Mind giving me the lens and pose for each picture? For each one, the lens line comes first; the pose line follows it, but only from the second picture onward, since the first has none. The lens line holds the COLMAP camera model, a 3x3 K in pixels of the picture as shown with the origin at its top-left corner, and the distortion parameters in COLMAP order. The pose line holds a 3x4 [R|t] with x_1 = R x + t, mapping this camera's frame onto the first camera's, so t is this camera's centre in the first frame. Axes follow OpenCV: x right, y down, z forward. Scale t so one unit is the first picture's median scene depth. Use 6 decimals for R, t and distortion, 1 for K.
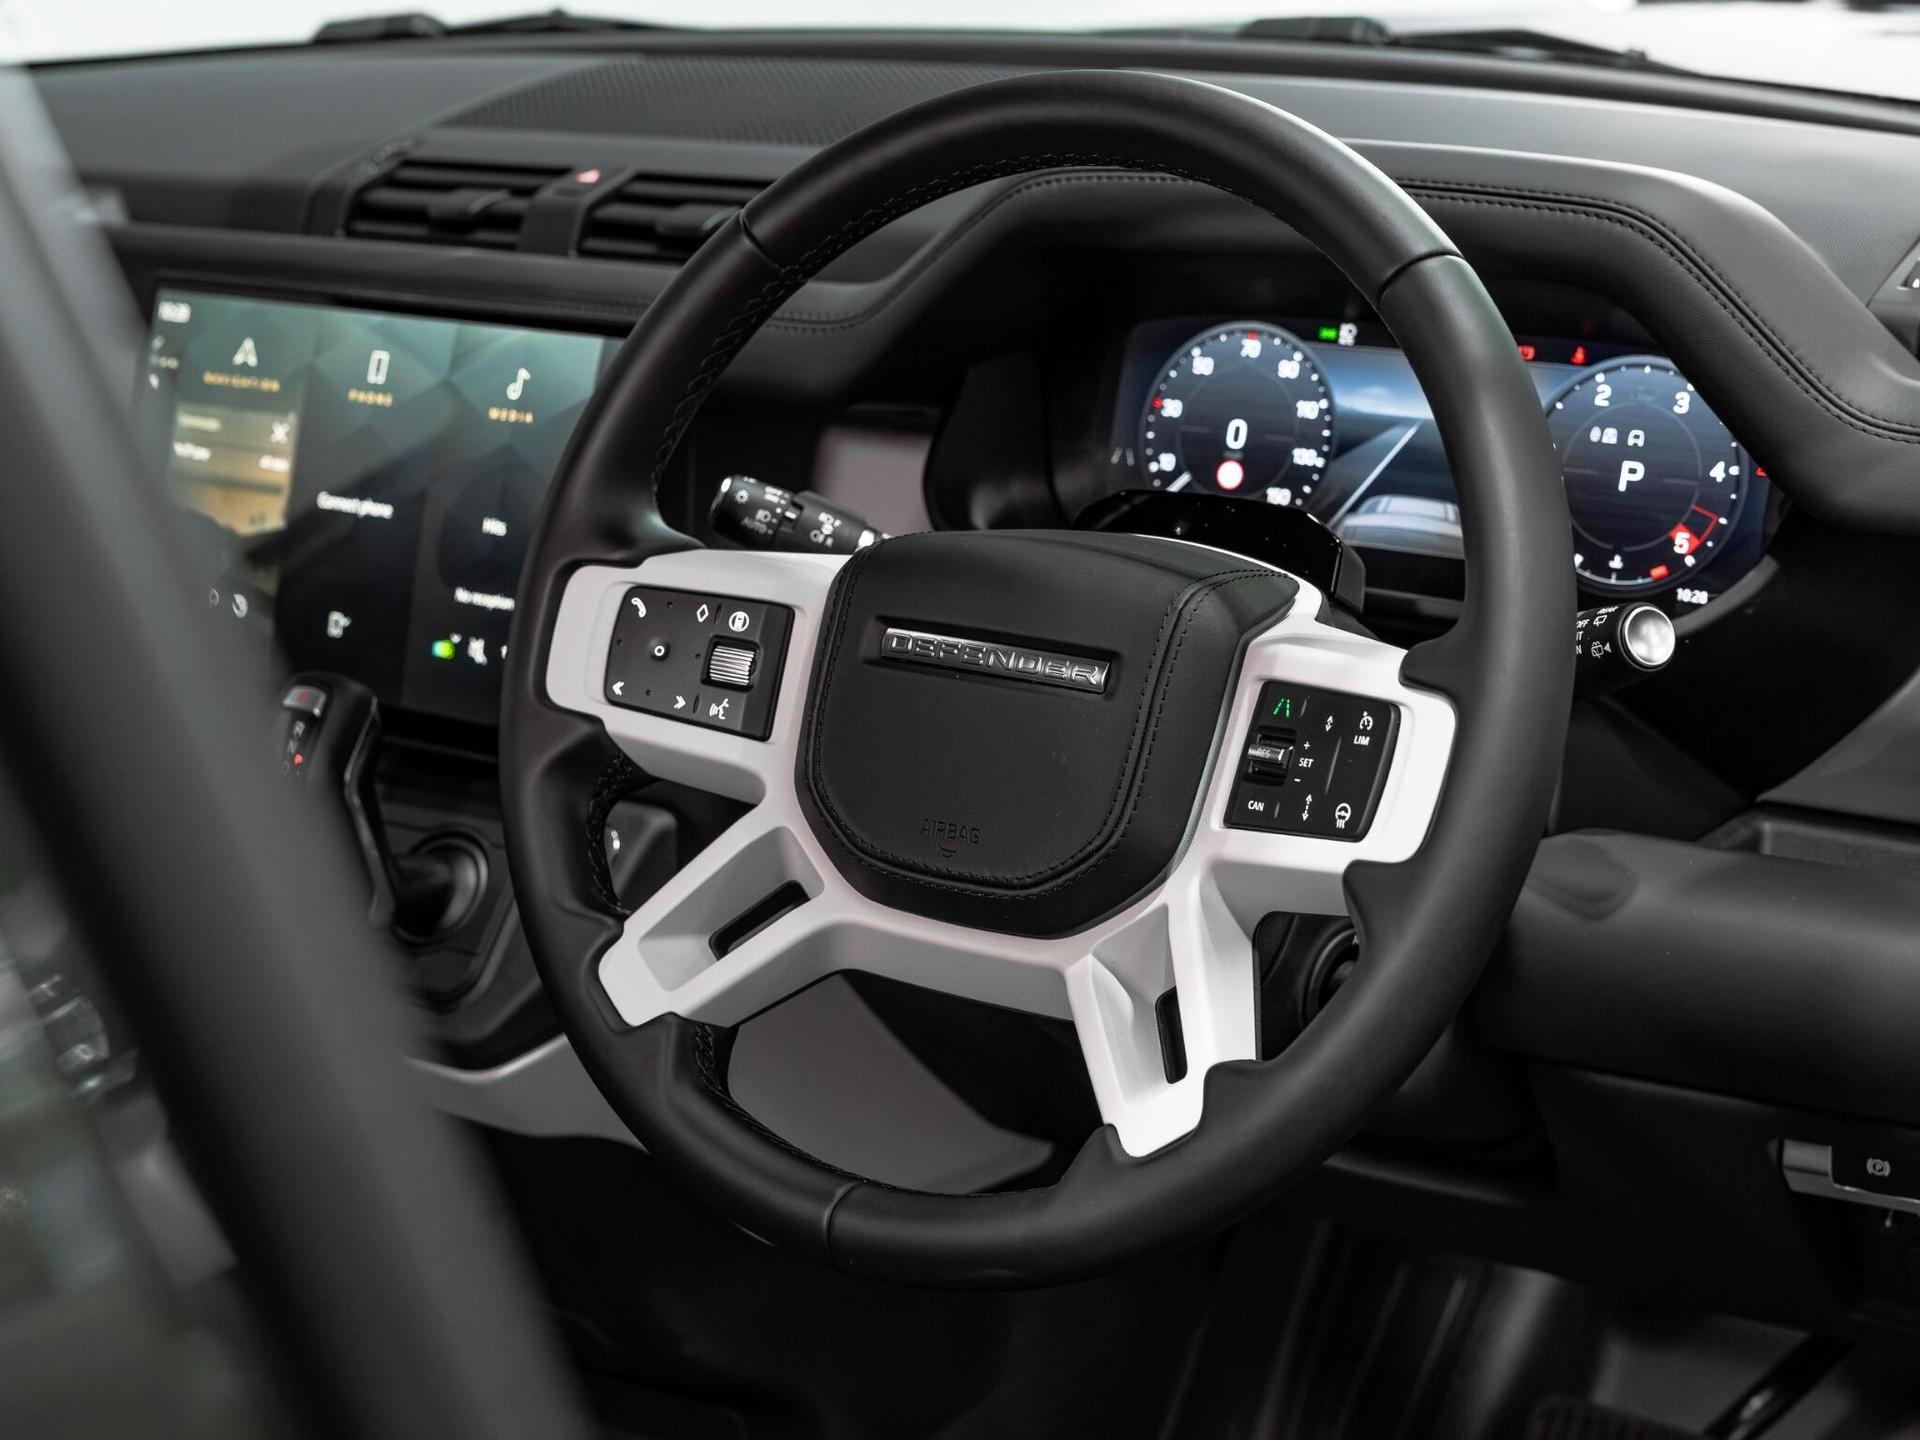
lens RADIAL K [[3266.9, 0, 960.0], [0, 3266.9, 720.0], [0, 0, 1]] dist [0.019010, 0.105279]
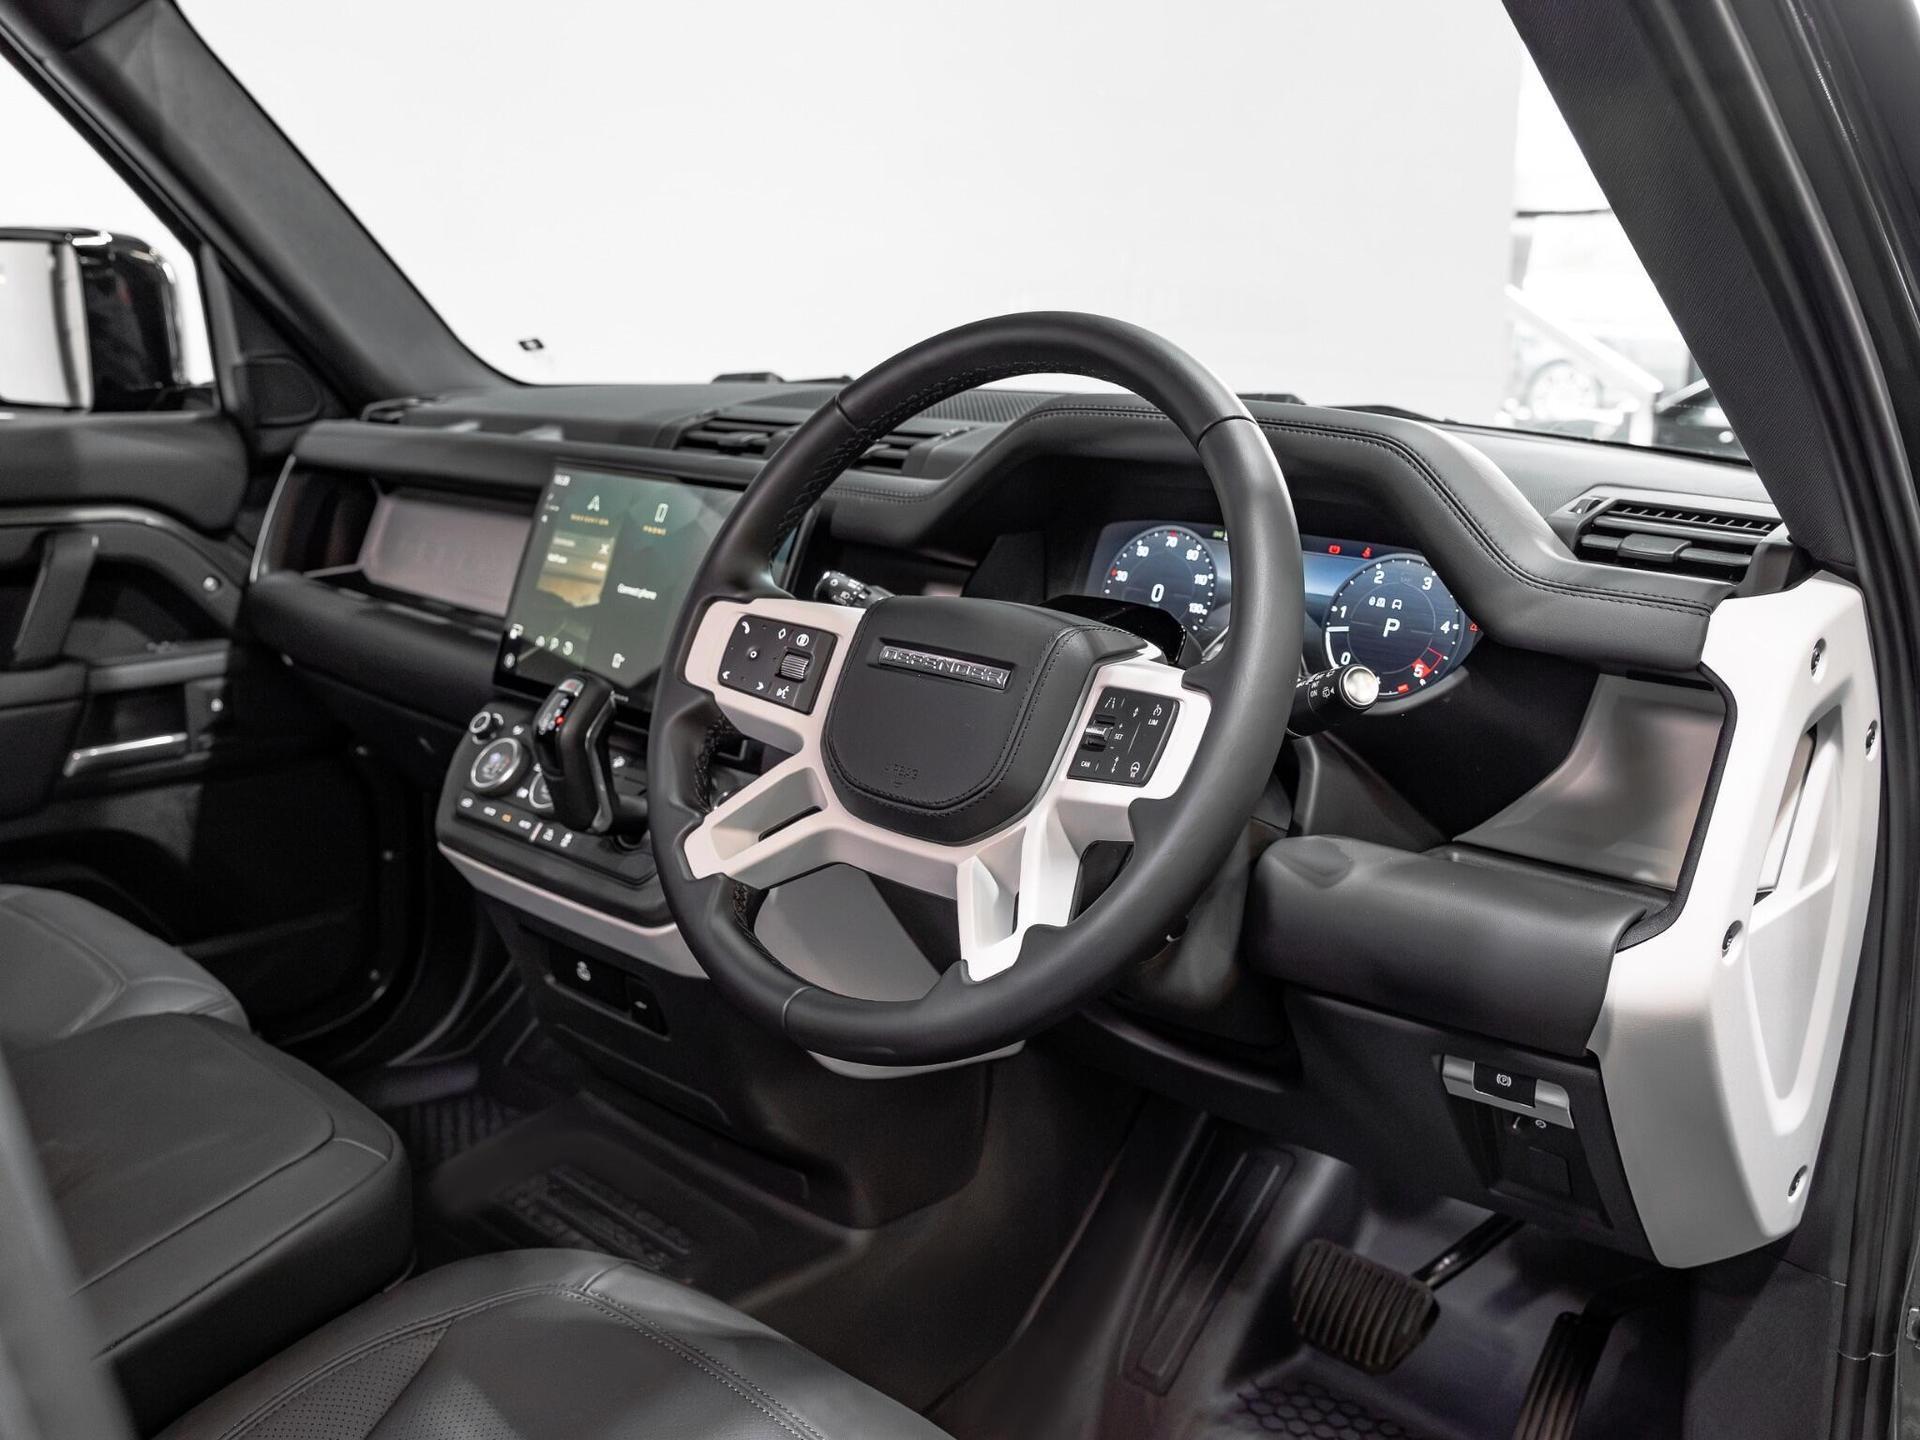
lens RADIAL K [[1741.6, 0, 960.0], [0, 1741.6, 720.0], [0, 0, 1]] dist [0.003100, 0.001673]
pose [[0.987693, 0.106916, -0.114151, 0.101504], [-0.117831, 0.988615, -0.093573, 0.073159], [0.102847, 0.105872, 0.989047, 0.154968]]
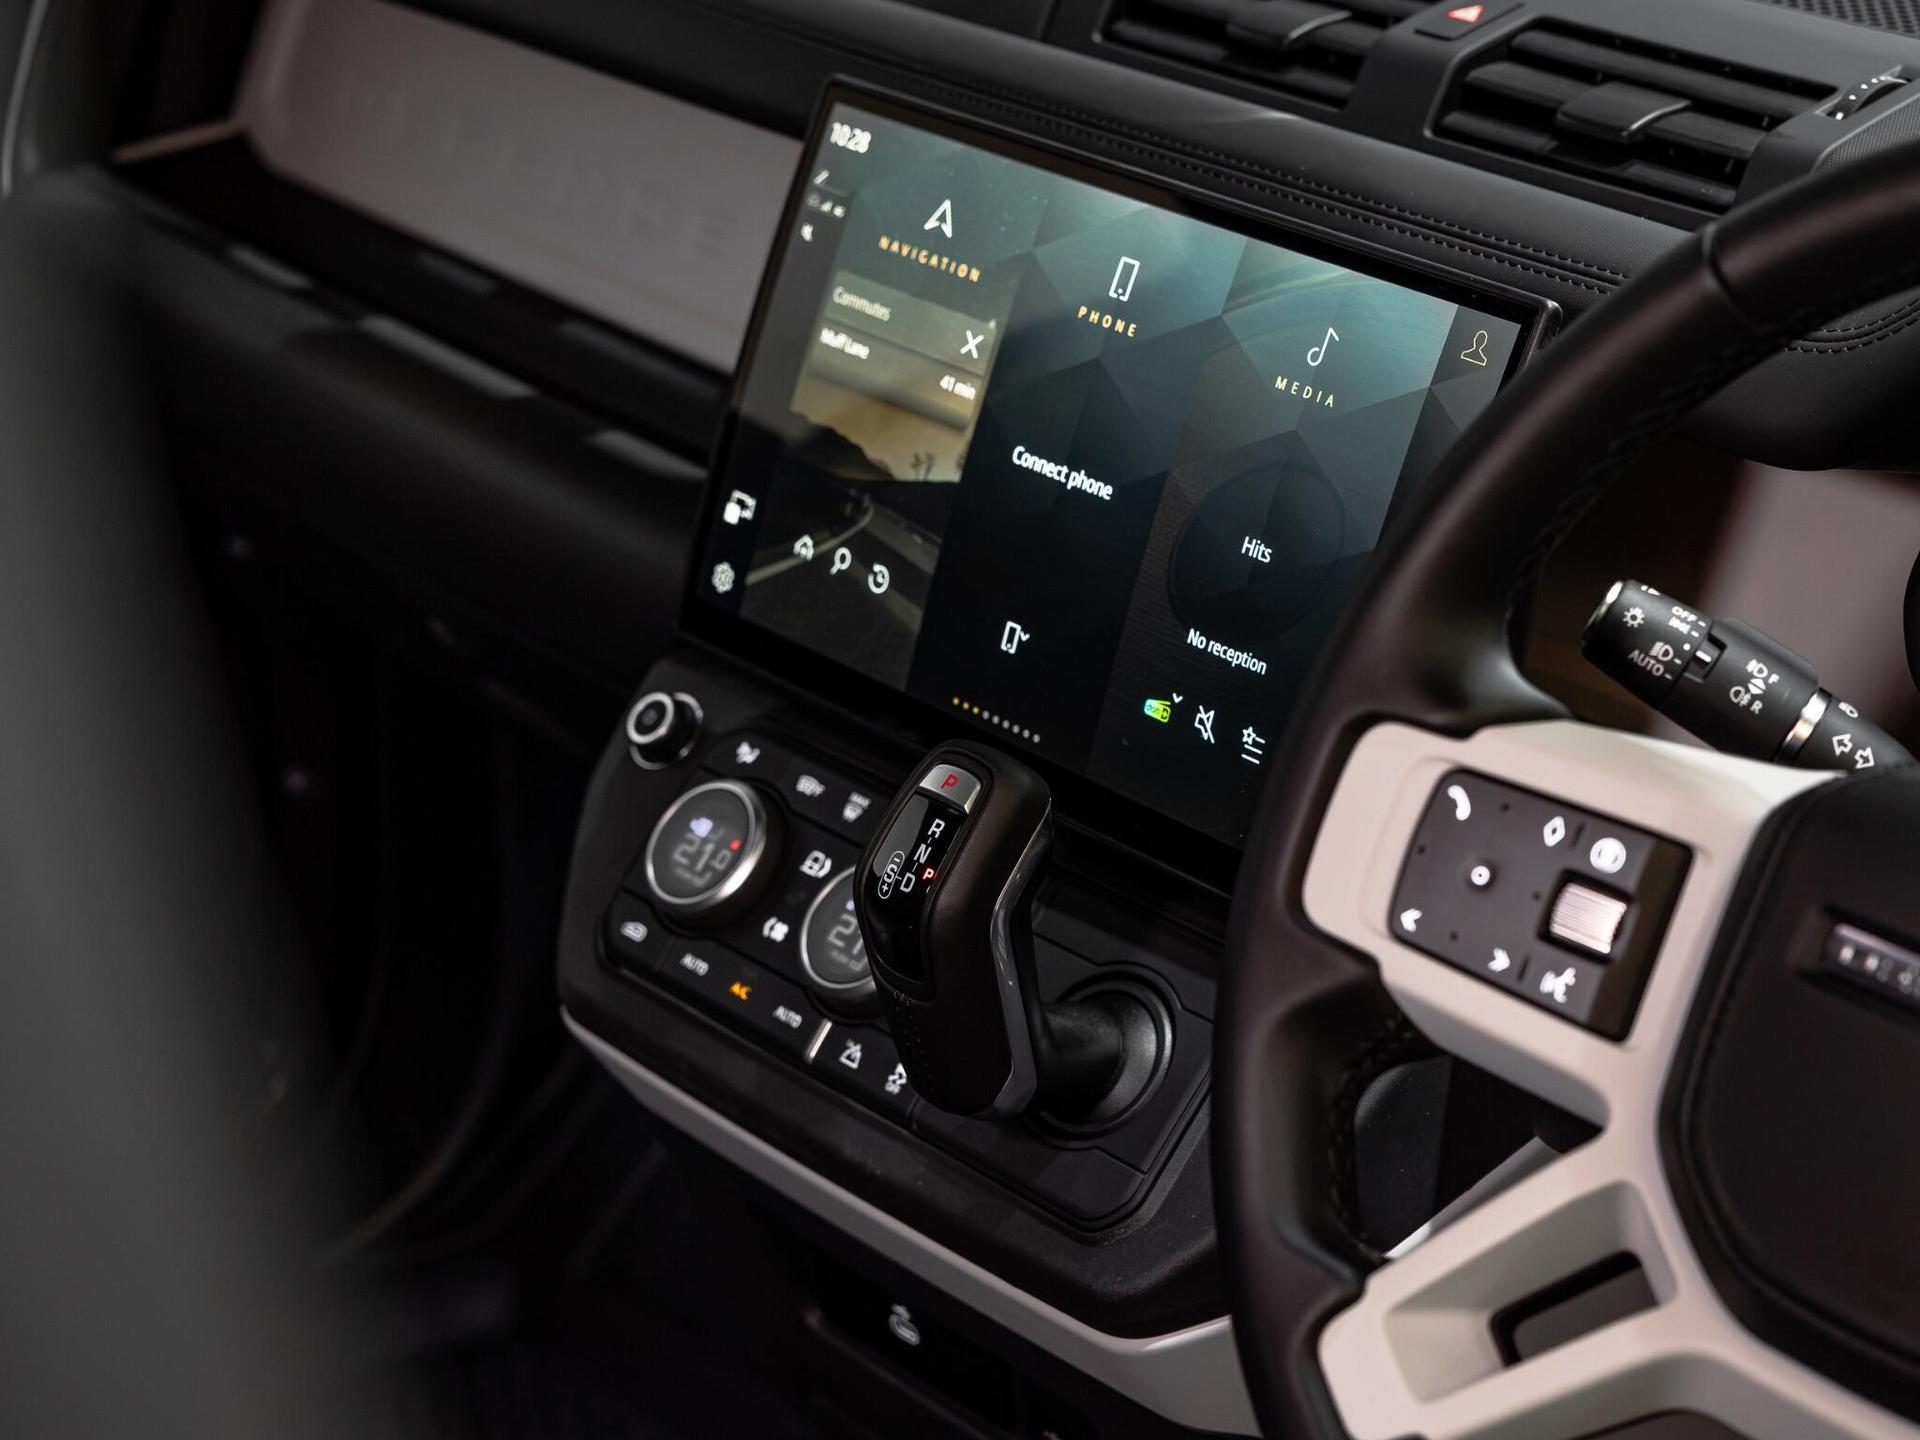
lens RADIAL K [[4264.7, 0, 960.0], [0, 4264.7, 720.0], [0, 0, 1]] dist [0.026590, 0.596614]
pose [[0.971119, 0.155608, -0.180870, -0.039723], [-0.139778, 0.985393, 0.097273, -0.112777], [0.193365, -0.069182, 0.978685, 0.125396]]
